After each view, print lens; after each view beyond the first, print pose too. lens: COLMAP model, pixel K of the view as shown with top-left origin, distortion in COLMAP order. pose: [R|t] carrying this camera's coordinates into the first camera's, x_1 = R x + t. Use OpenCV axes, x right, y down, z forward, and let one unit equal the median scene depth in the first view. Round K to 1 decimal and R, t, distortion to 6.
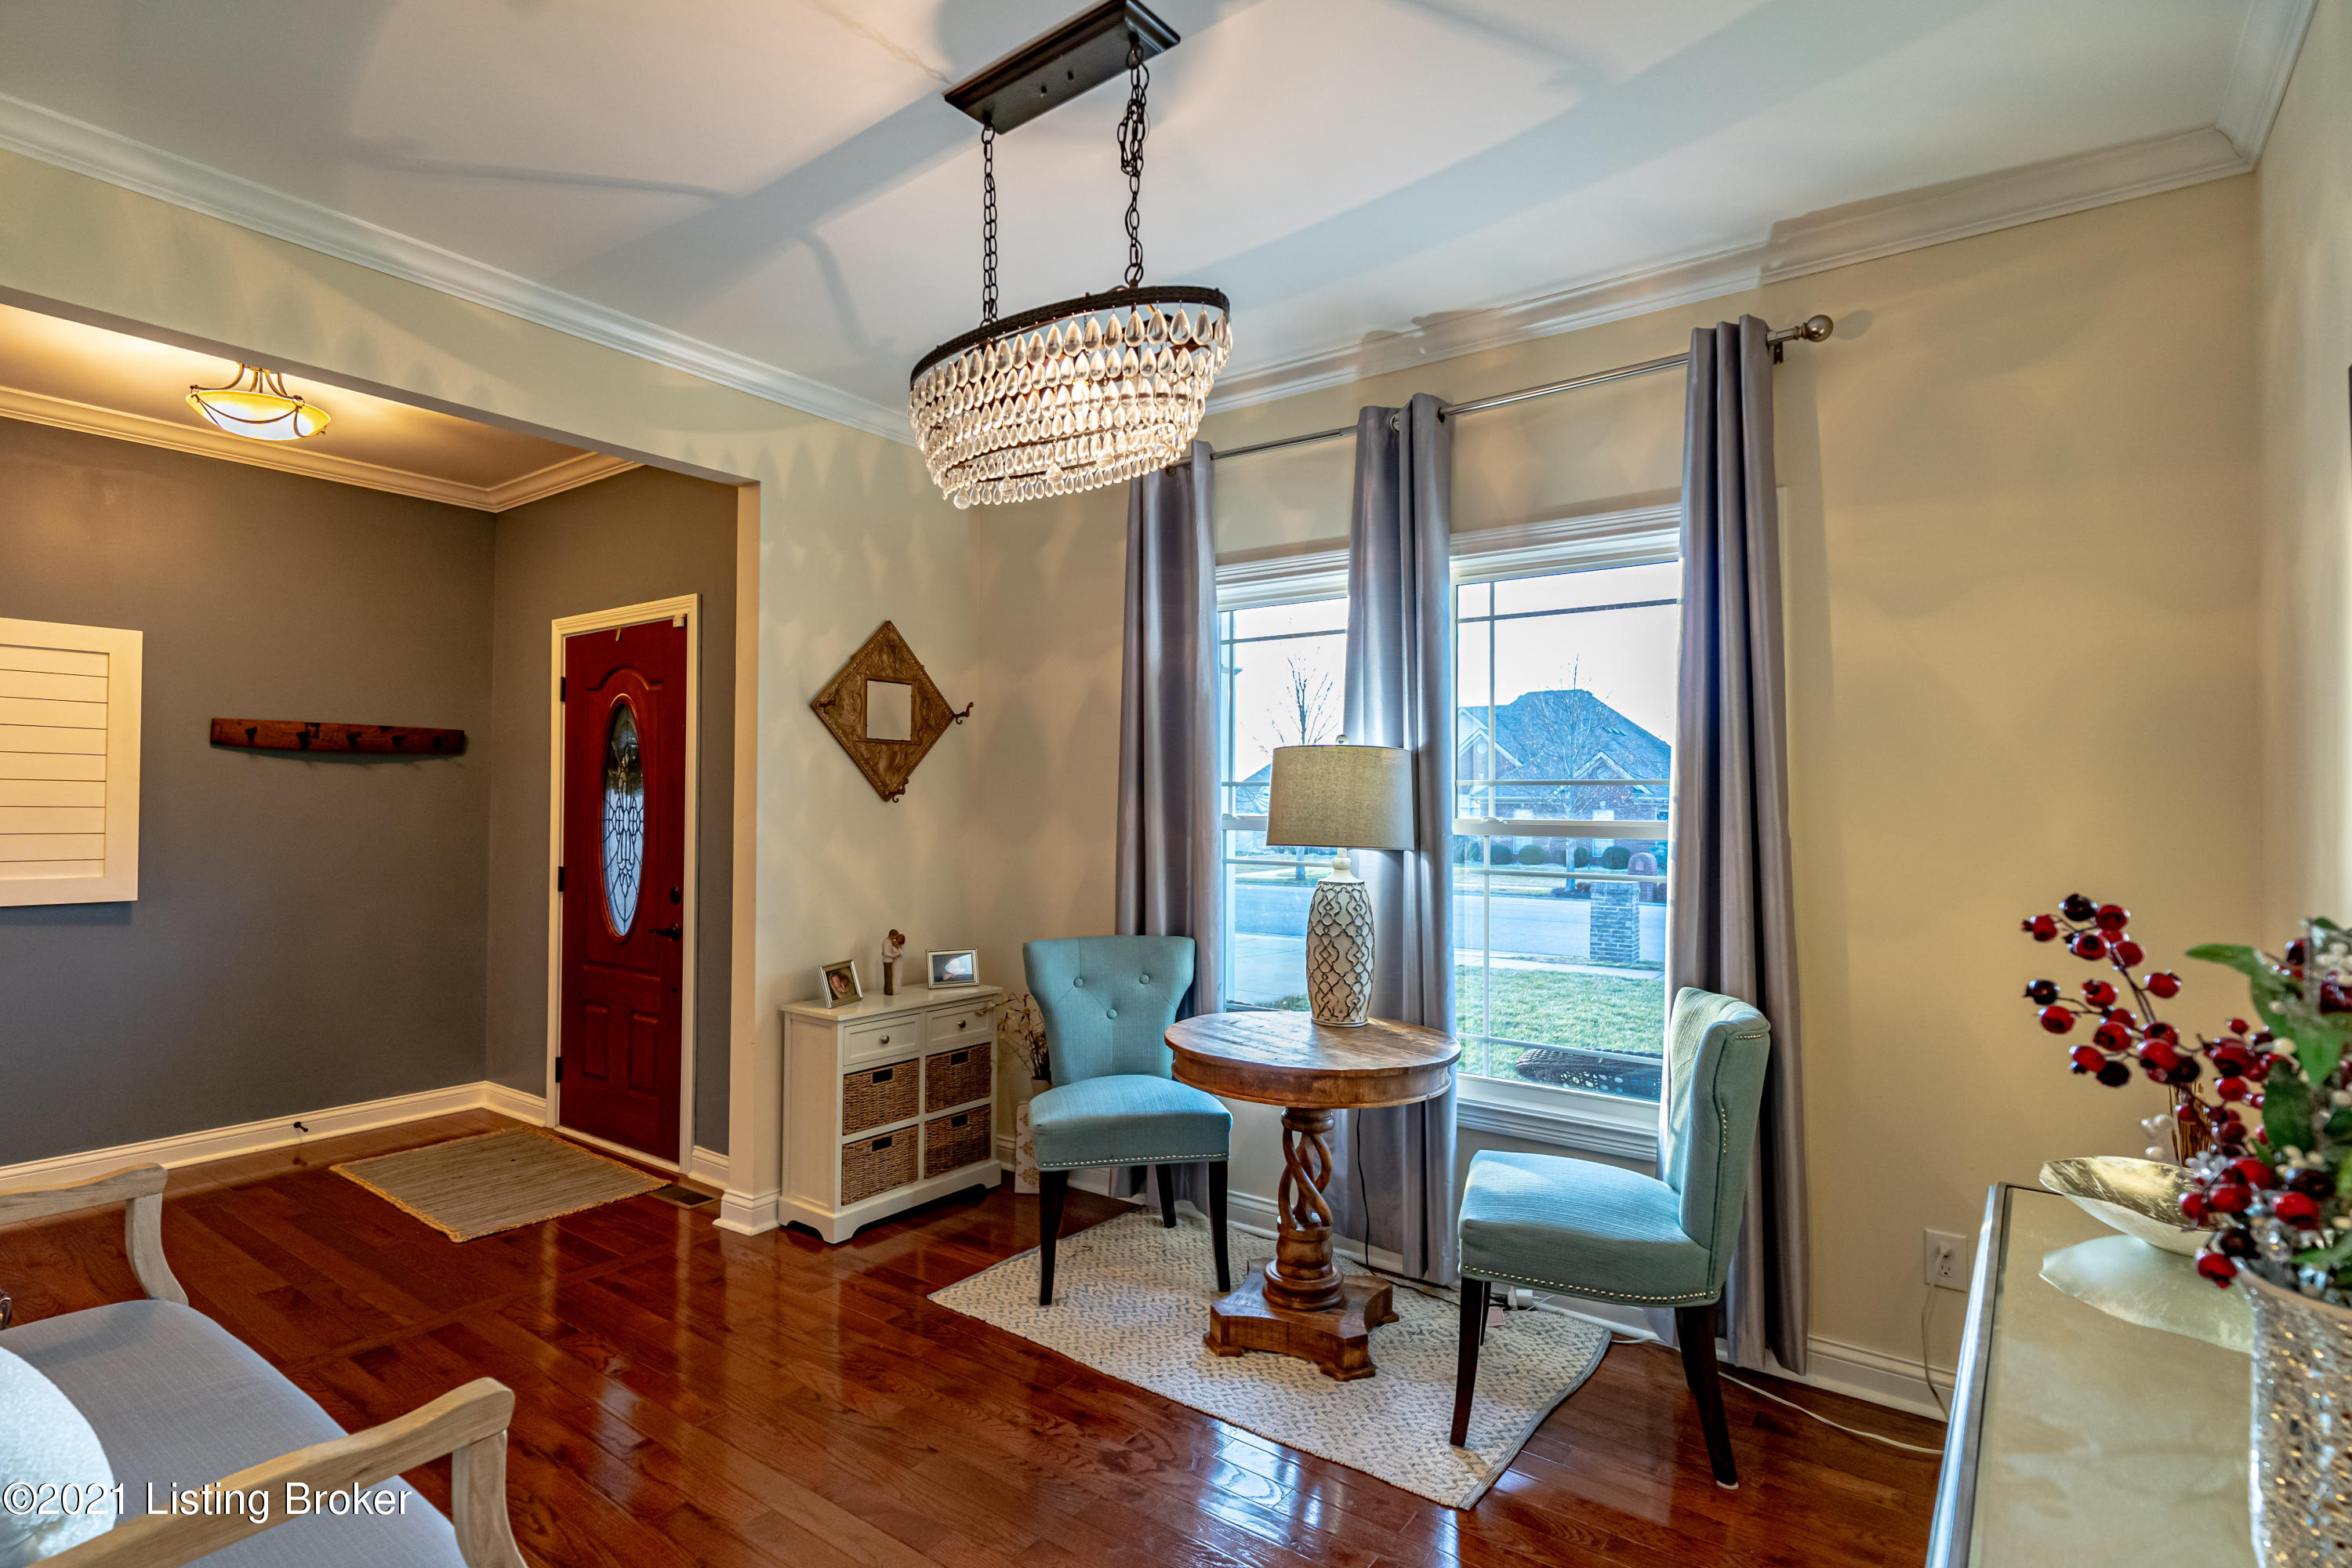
lens RADIAL K [[1141.1, 0, 1174.5], [0, 1141.1, 780.4], [0, 0, 1]] dist [0.006811, -0.000888]
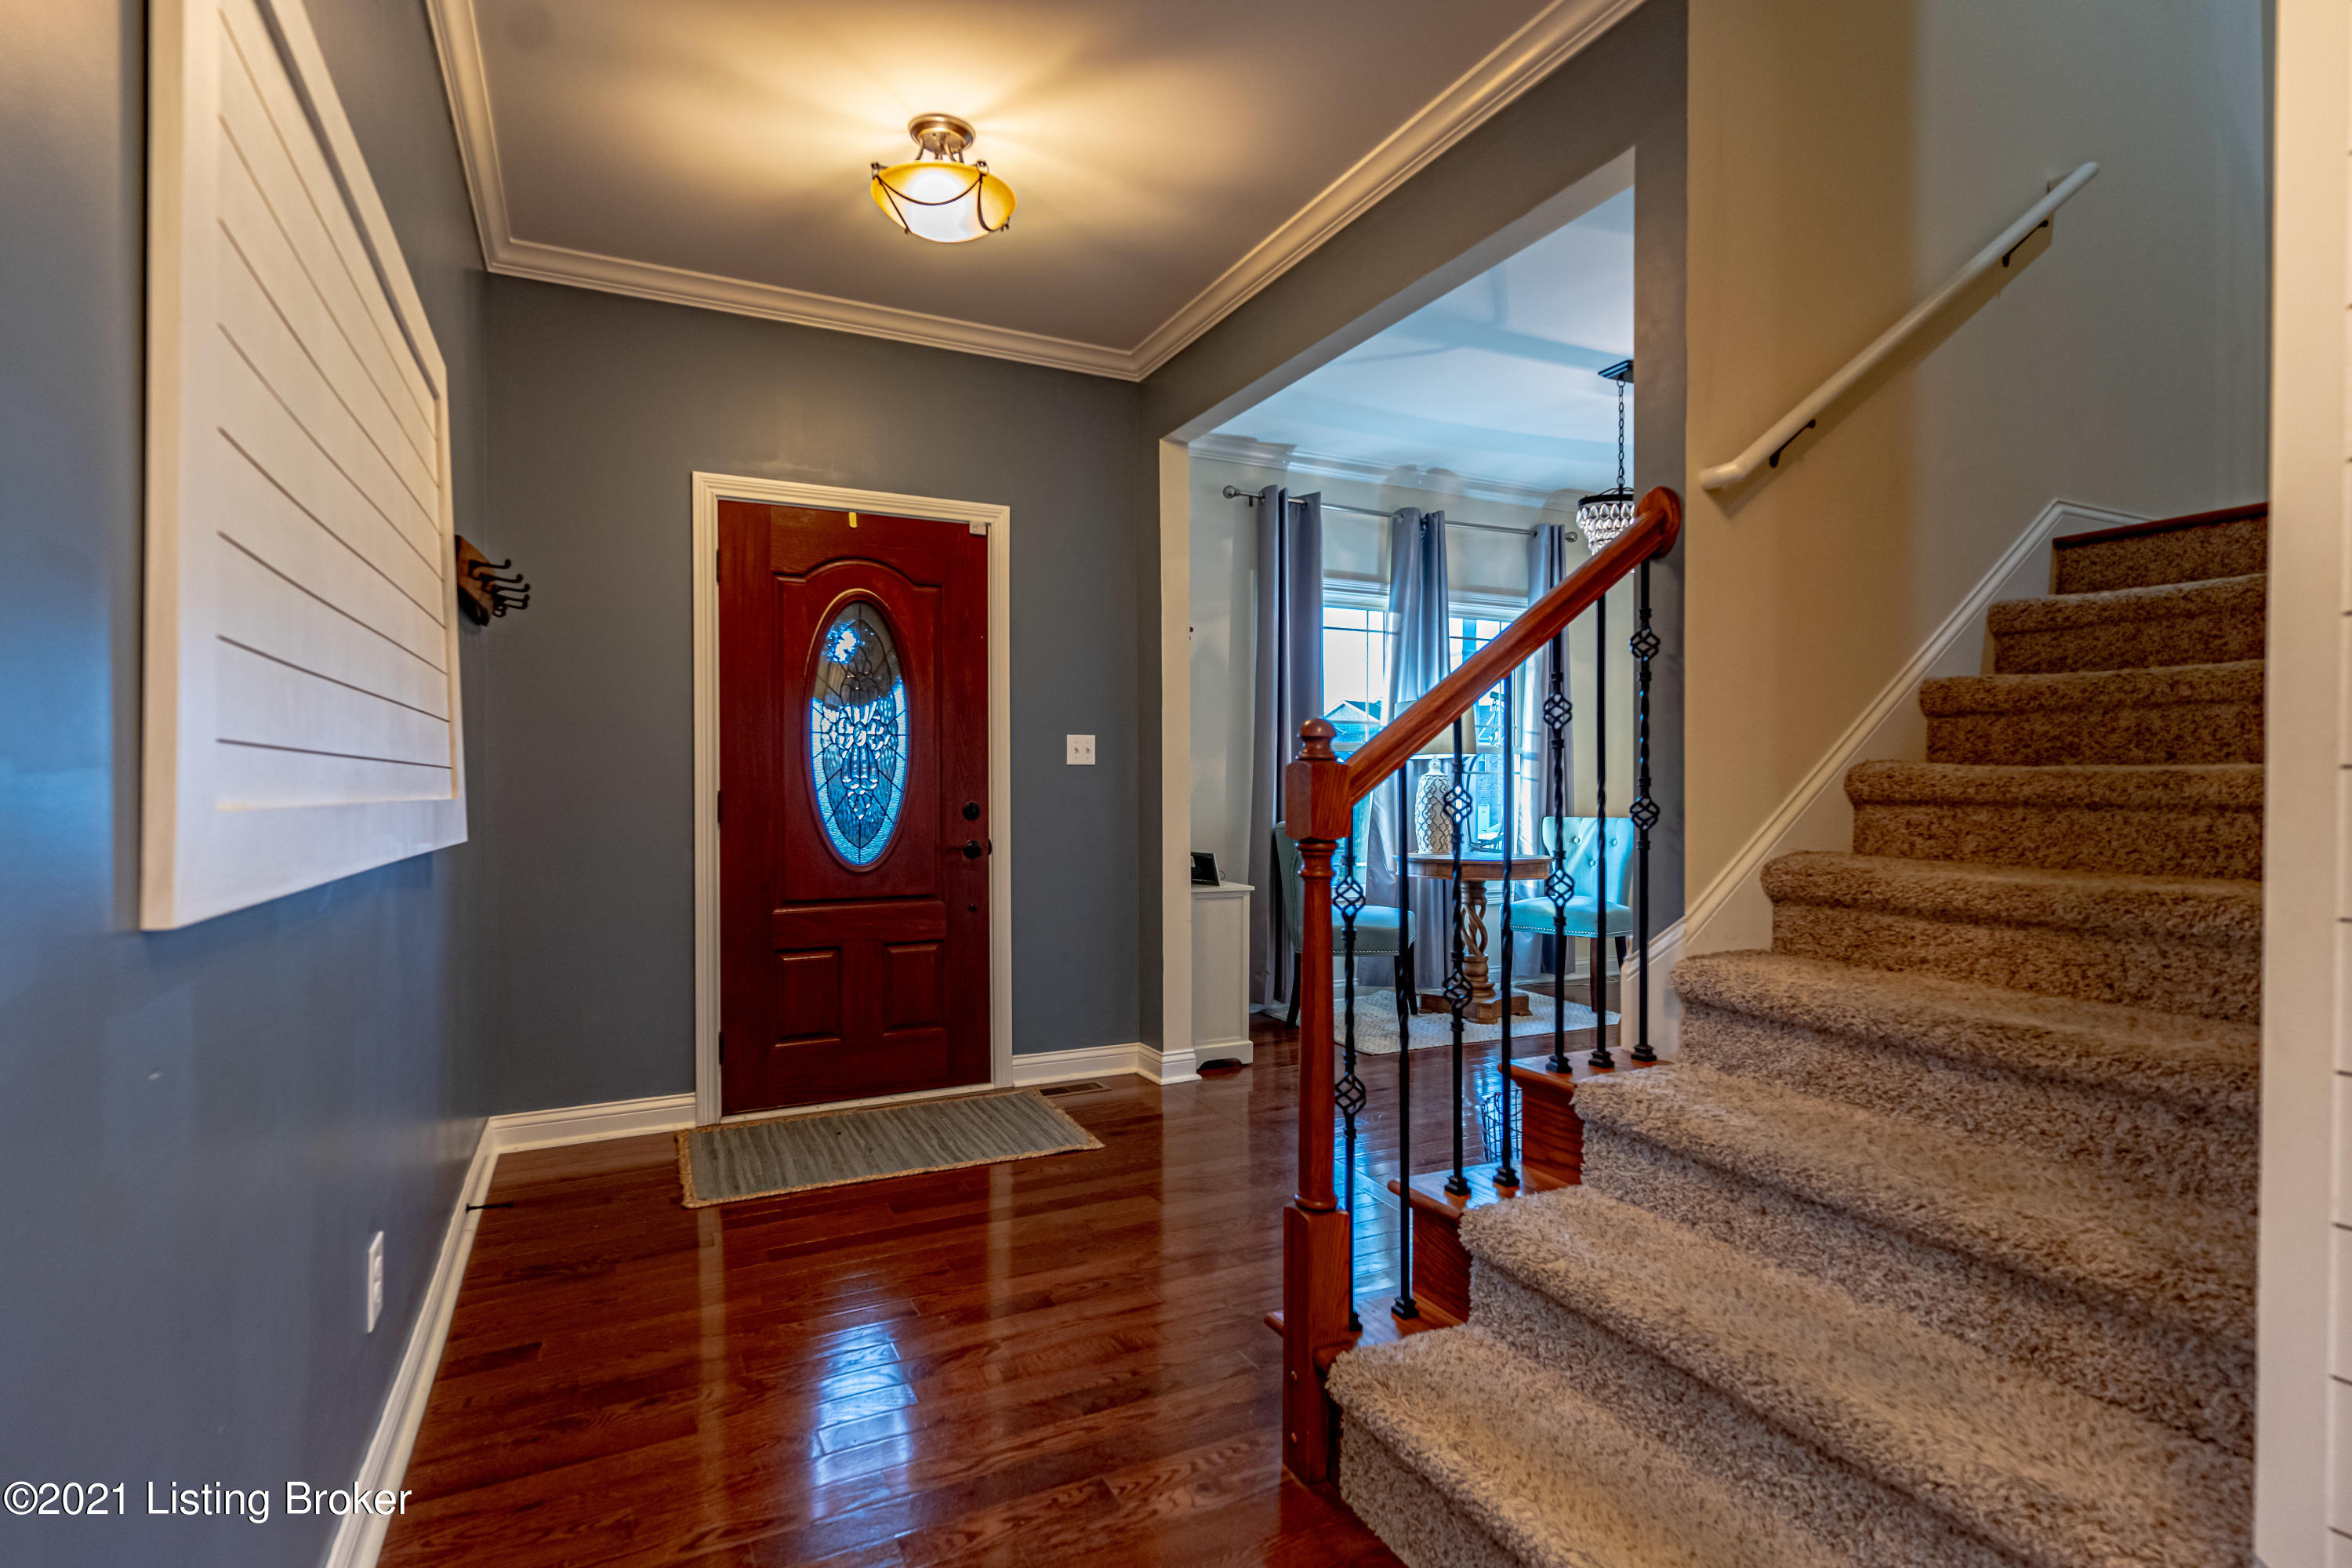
lens RADIAL K [[1141.1, 0, 1168.0], [0, 1141.1, 779.9], [0, 0, 1]] dist [0.006811, -0.000888]
pose [[0.463522, -0.000512, 0.886085, -1.582665], [-0.011764, 0.999908, 0.006732, 0.085557], [-0.886007, -0.013545, 0.463473, 0.525163]]
